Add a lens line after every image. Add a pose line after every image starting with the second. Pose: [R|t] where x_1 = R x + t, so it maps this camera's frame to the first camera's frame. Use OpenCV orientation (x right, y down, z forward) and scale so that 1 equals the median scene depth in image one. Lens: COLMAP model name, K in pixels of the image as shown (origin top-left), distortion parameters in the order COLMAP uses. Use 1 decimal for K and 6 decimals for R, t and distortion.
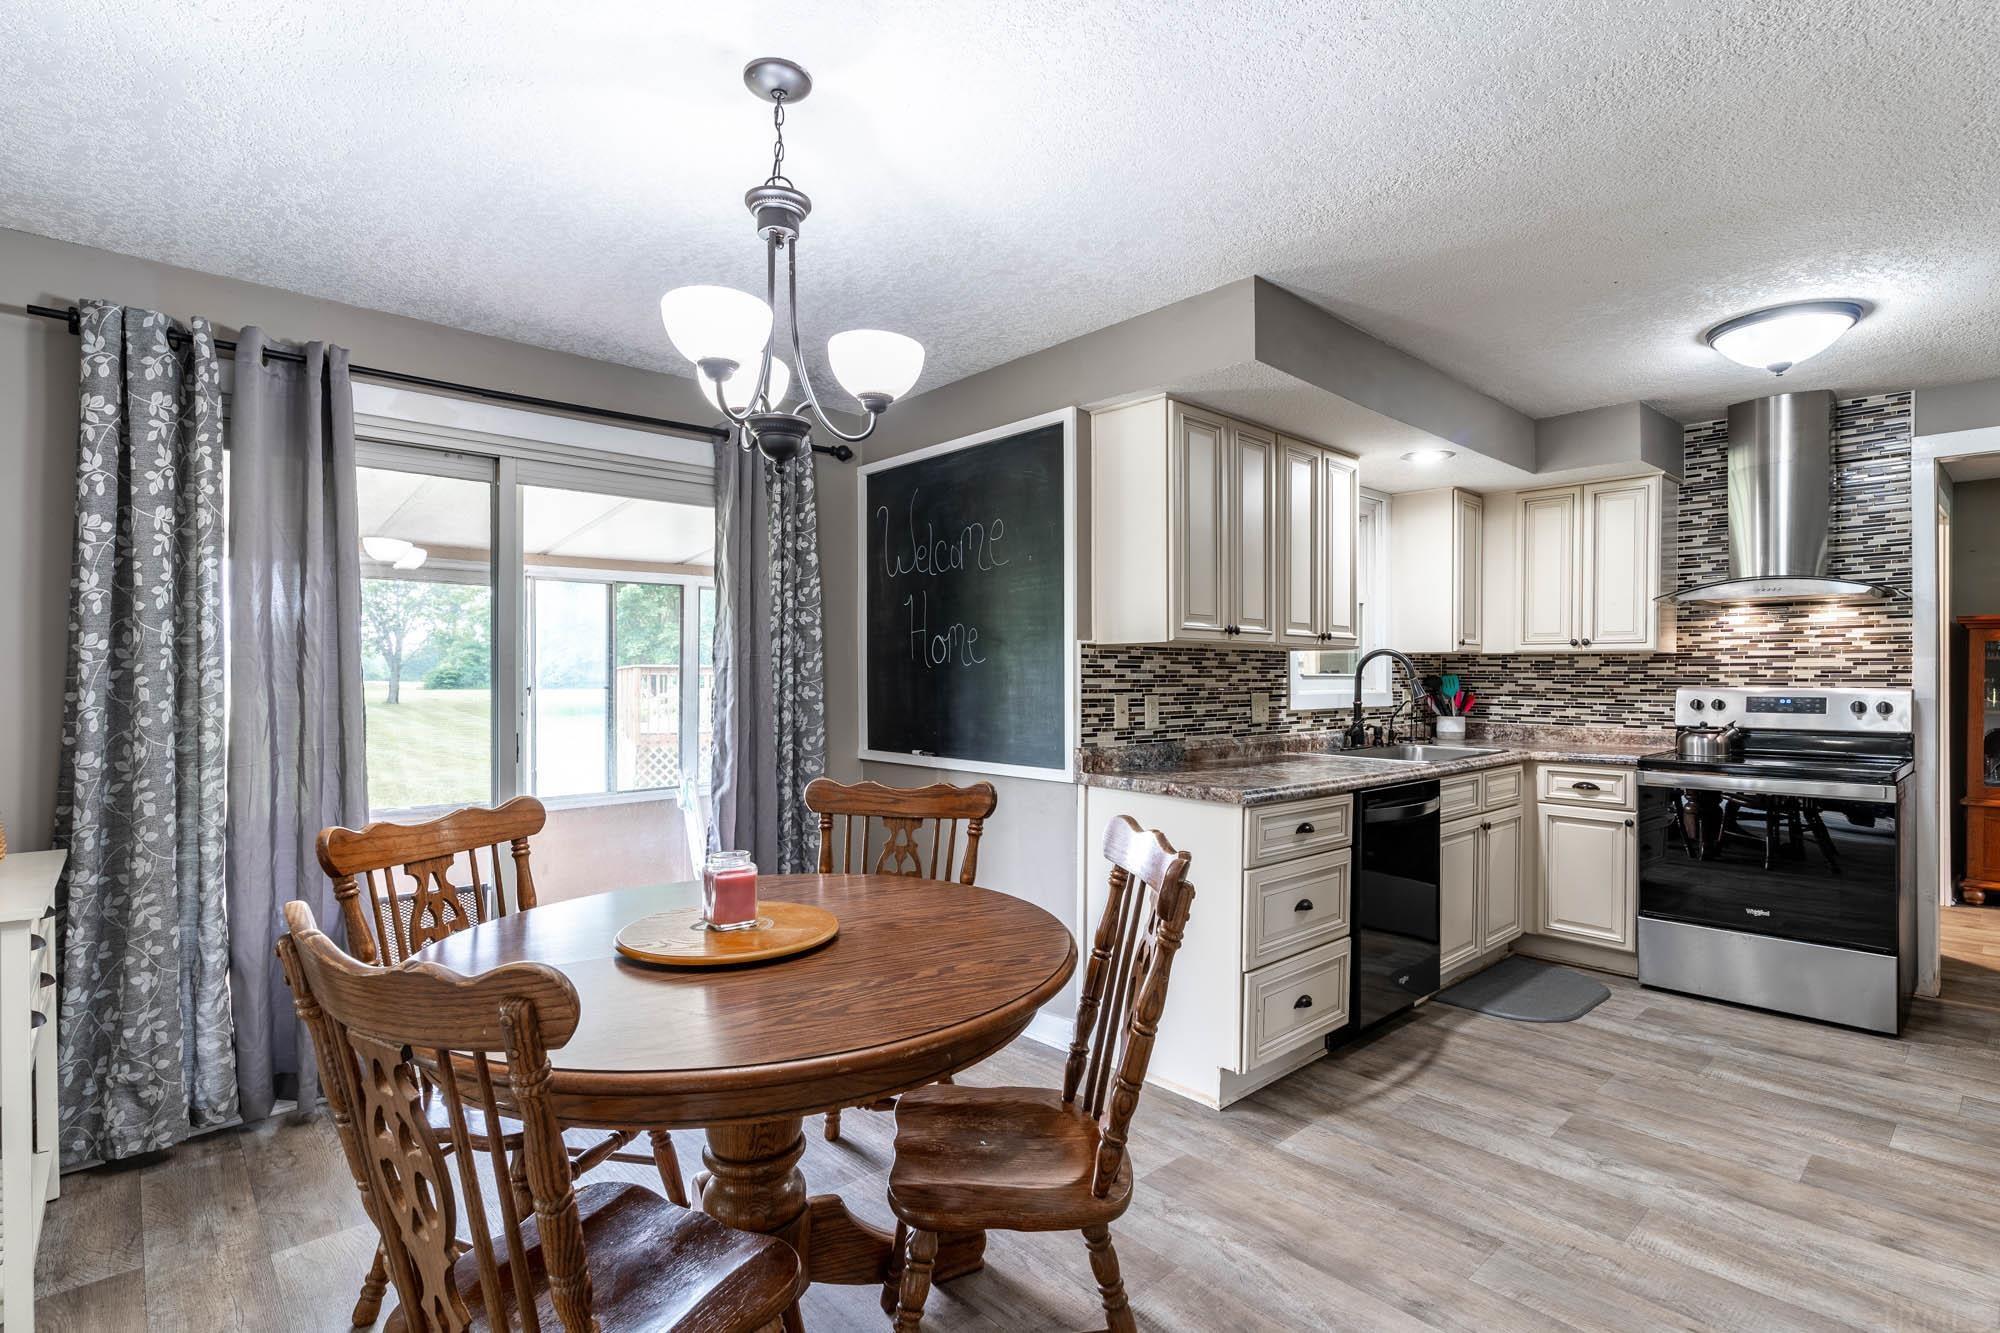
lens RADIAL K [[961.5, 0, 998.3], [0, 961.5, 679.2], [0, 0, 1]] dist [-0.004280, -0.001823]
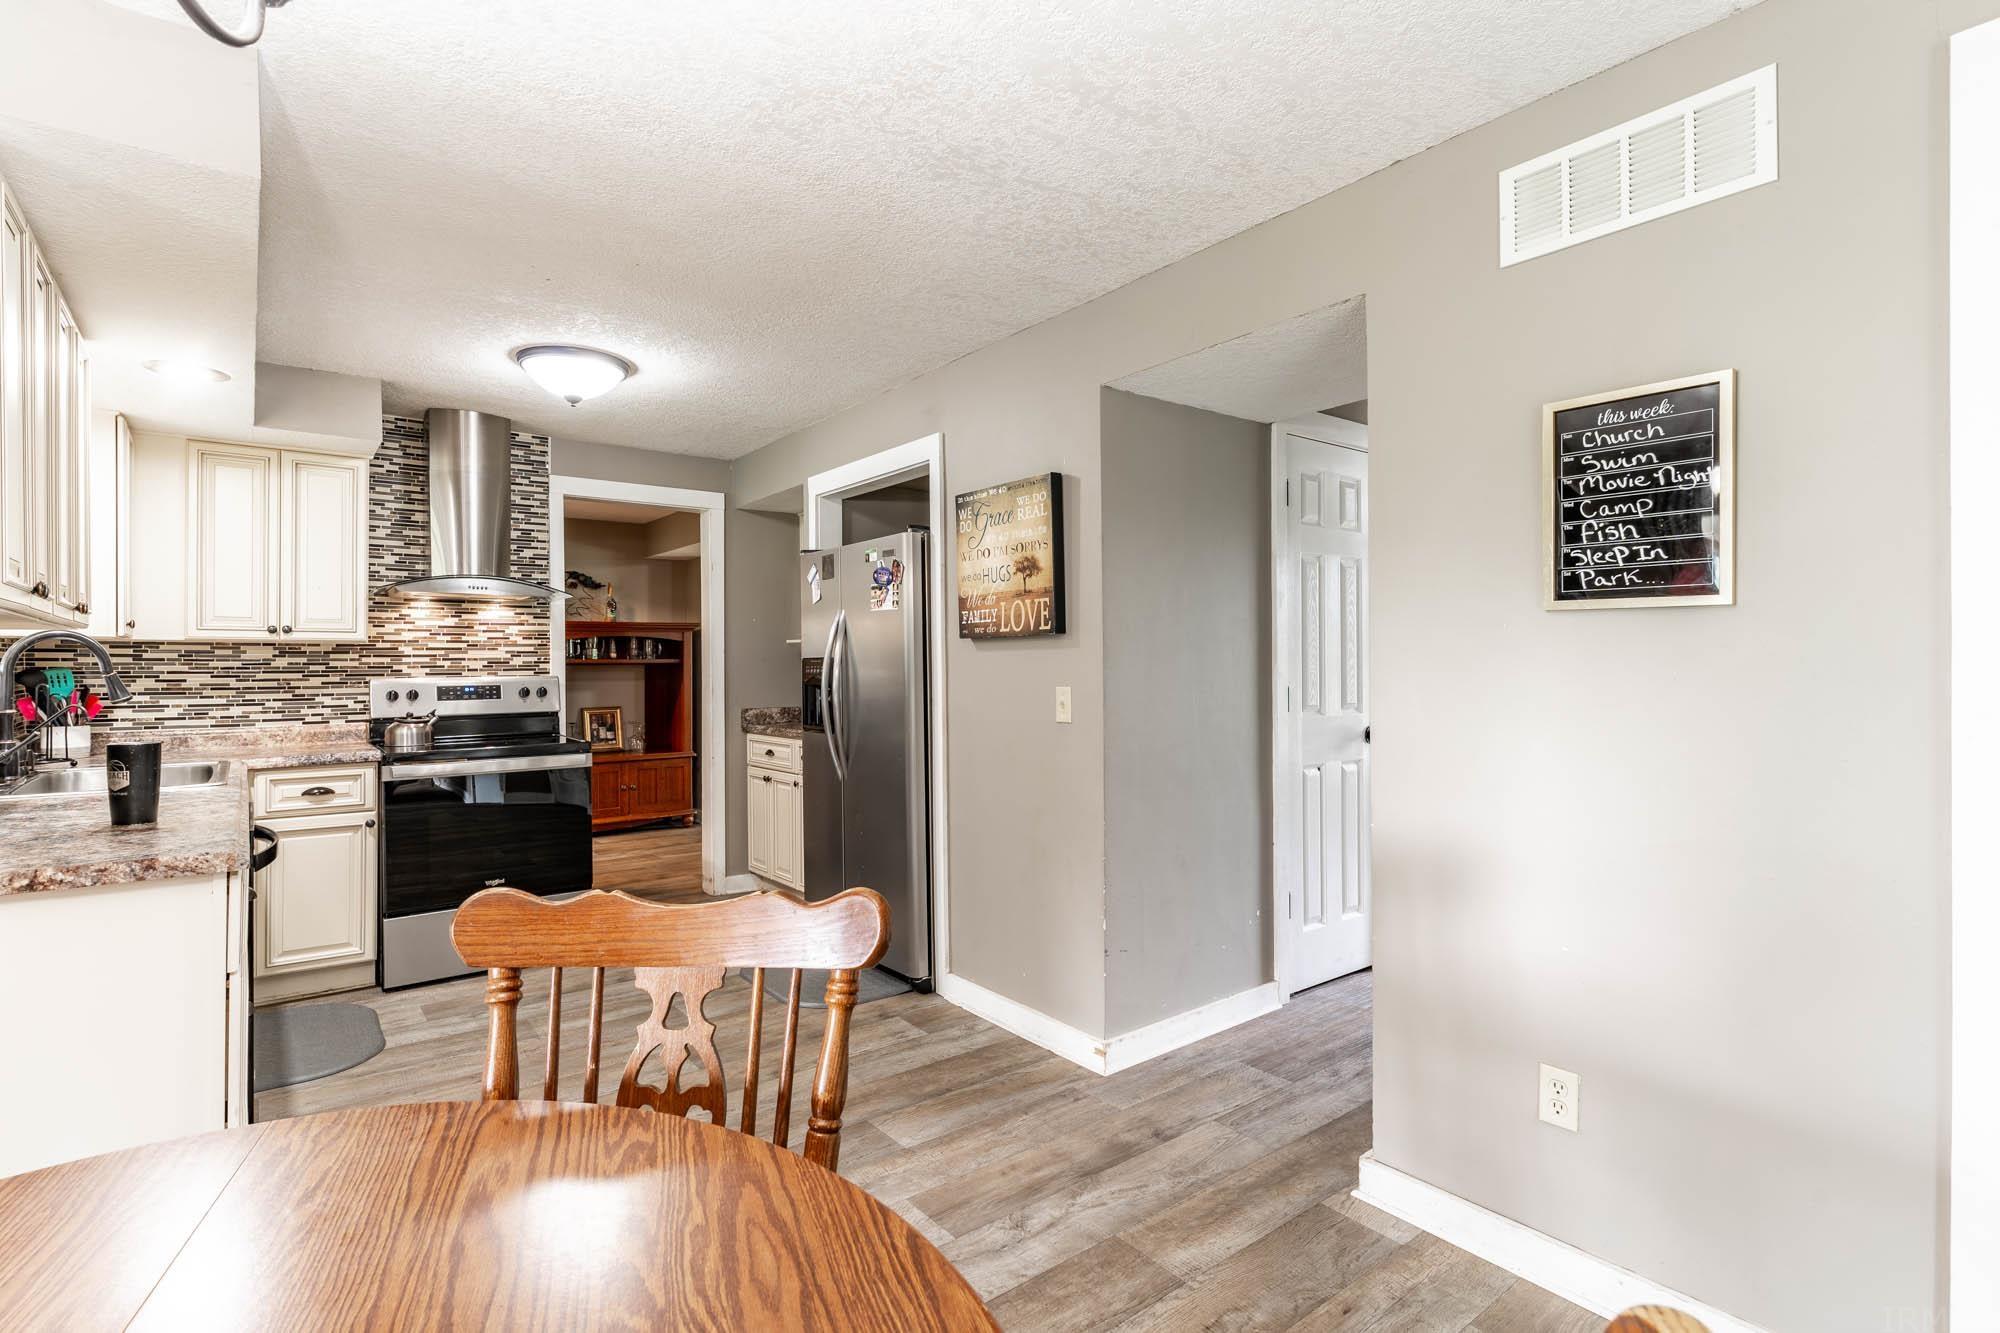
lens RADIAL K [[961.5, 0, 990.9], [0, 961.5, 658.8], [0, 0, 1]] dist [-0.004280, -0.001823]
pose [[0.075223, 0.002552, 0.997163, -0.227184], [0.012401, 0.999917, -0.003494, -0.000752], [-0.997090, 0.012628, 0.075185, 0.307969]]
